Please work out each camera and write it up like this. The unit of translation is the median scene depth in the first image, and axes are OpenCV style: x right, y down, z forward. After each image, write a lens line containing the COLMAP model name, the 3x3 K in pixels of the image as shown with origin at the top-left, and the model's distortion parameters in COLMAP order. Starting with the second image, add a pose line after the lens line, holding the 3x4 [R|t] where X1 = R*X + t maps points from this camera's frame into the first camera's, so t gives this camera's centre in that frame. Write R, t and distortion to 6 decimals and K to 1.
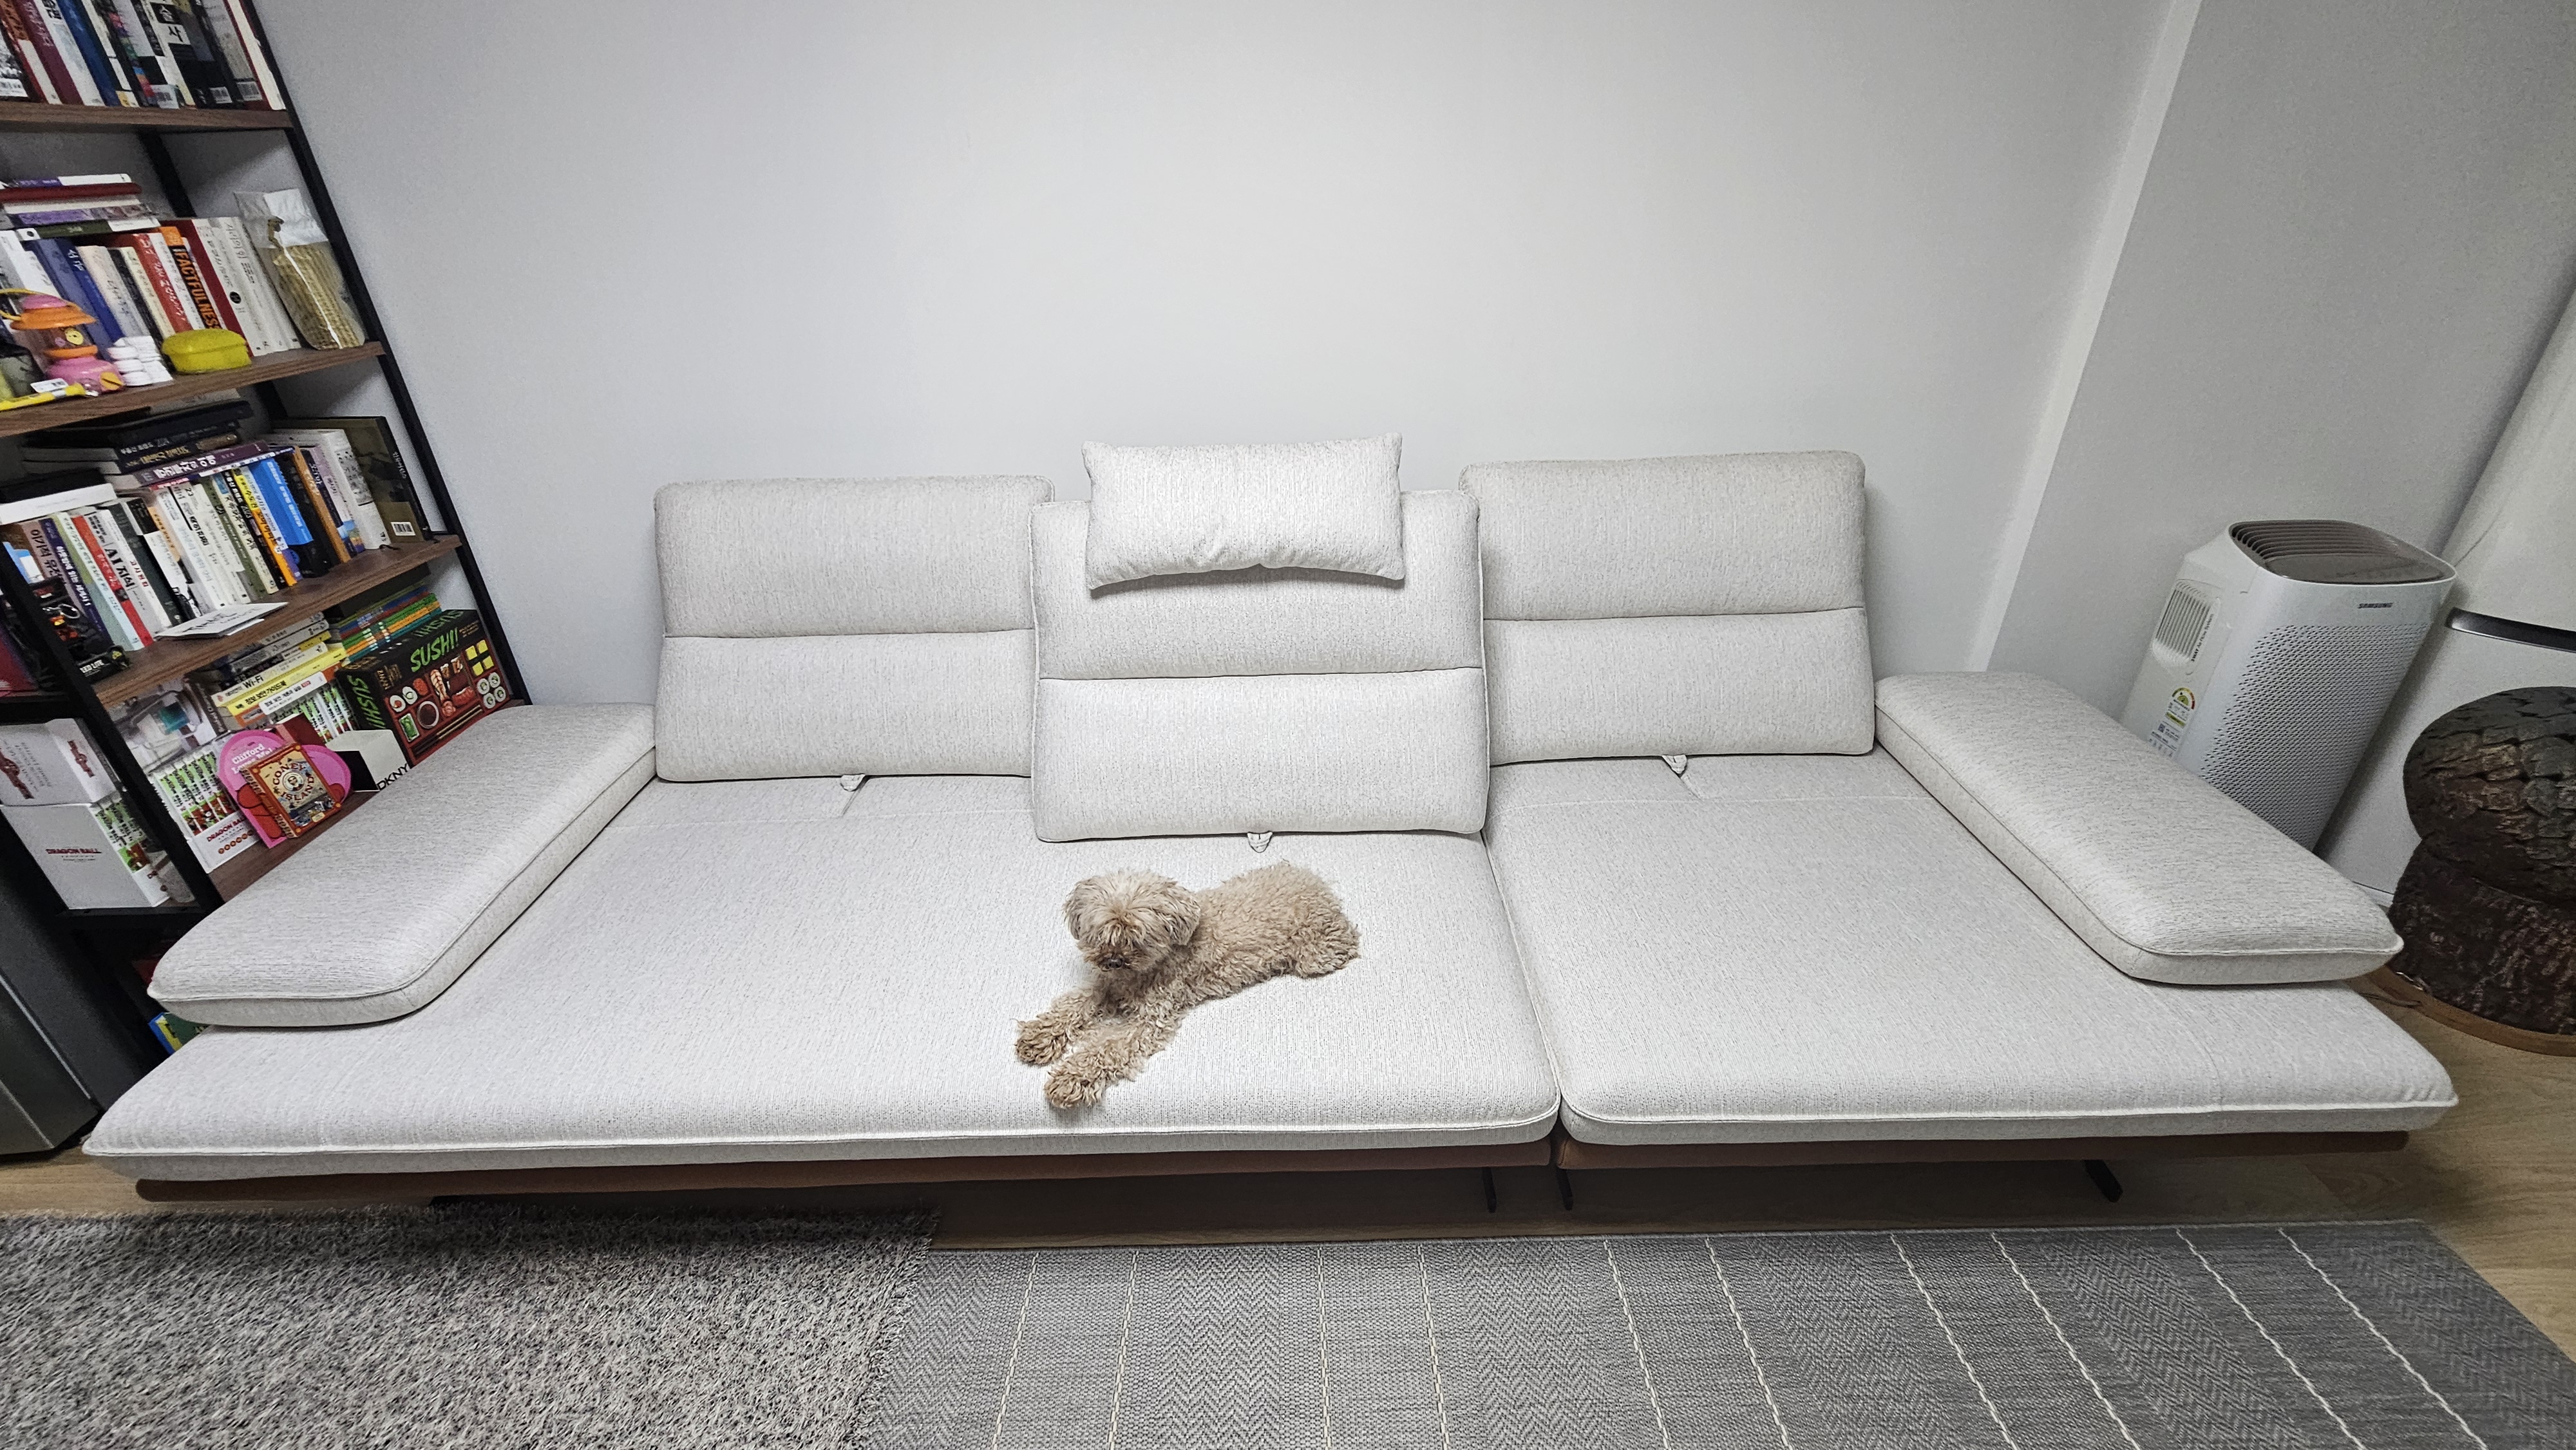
lens RADIAL K [[1082.4, 0, 1288.0], [0, 1082.4, 725.0], [0, 0, 1]] dist [-0.000073, -0.000143]
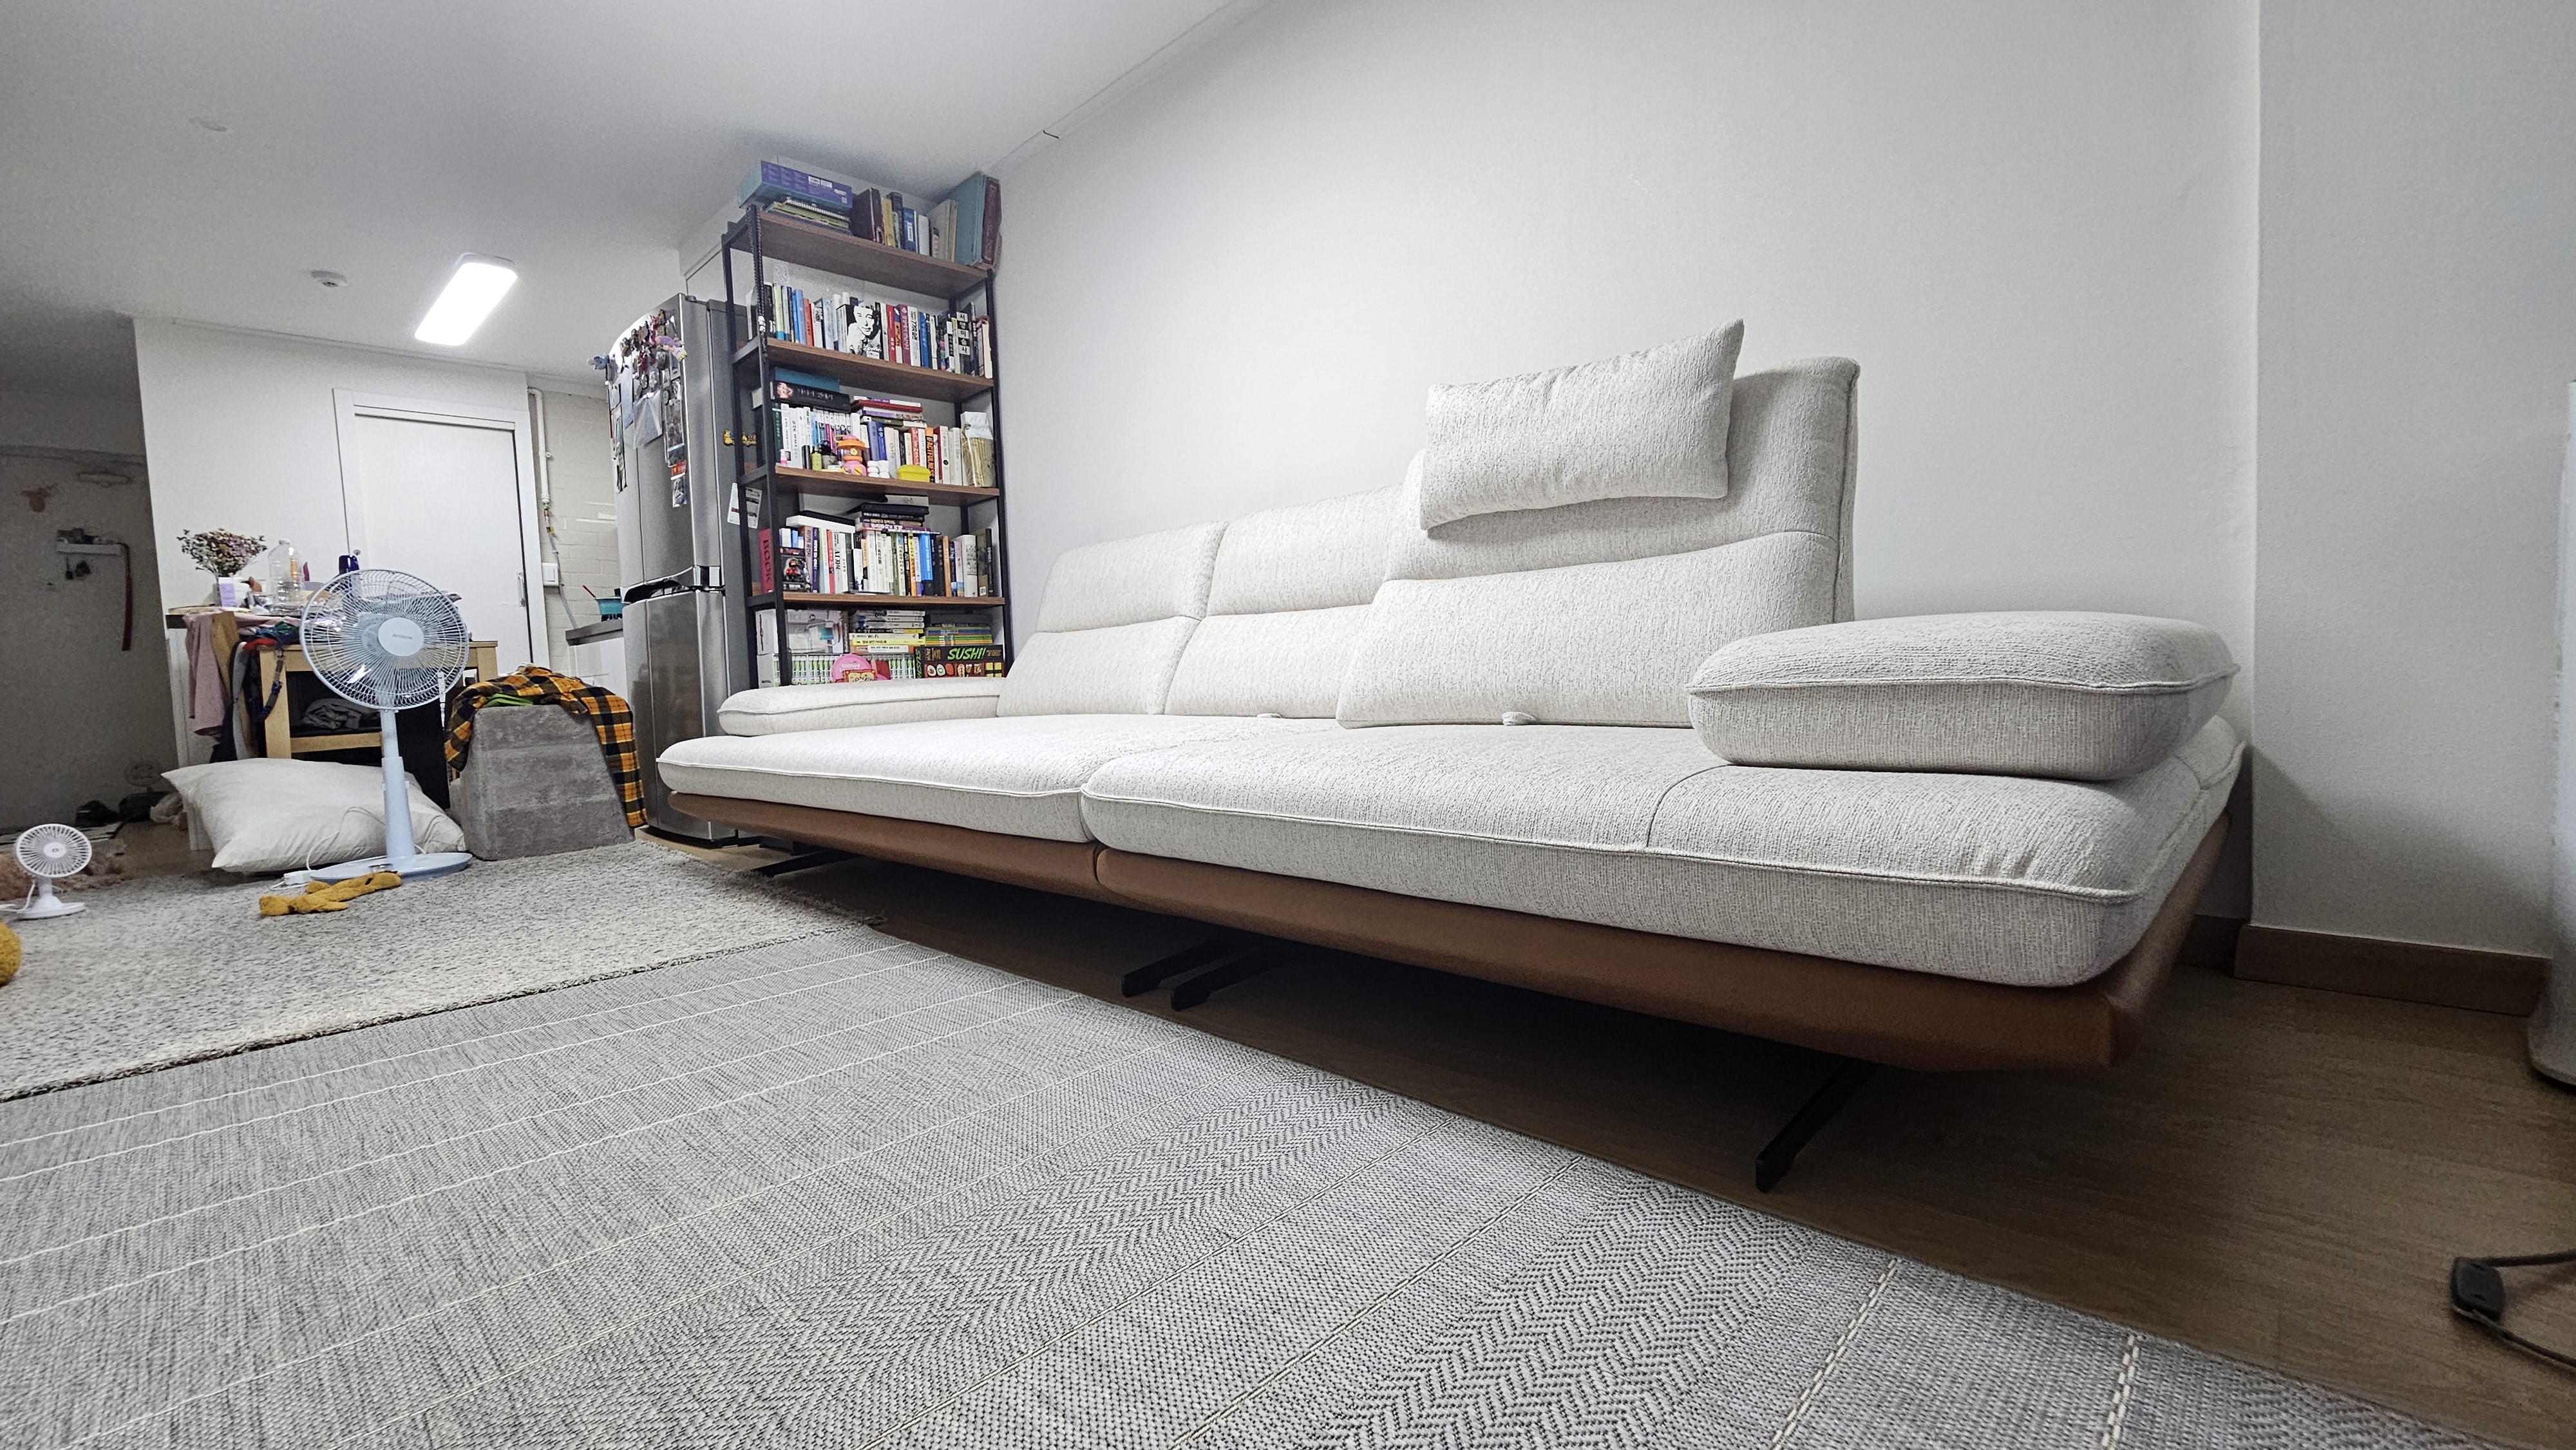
lens RADIAL K [[1082.4, 0, 1288.0], [0, 1082.4, 725.0], [0, 0, 1]] dist [-0.000073, -0.000143]
pose [[0.720059, 0.027963, -0.693349, 0.885664], [-0.305126, 0.910166, -0.280172, 0.415982], [0.623228, 0.413299, 0.663906, 0.273888]]
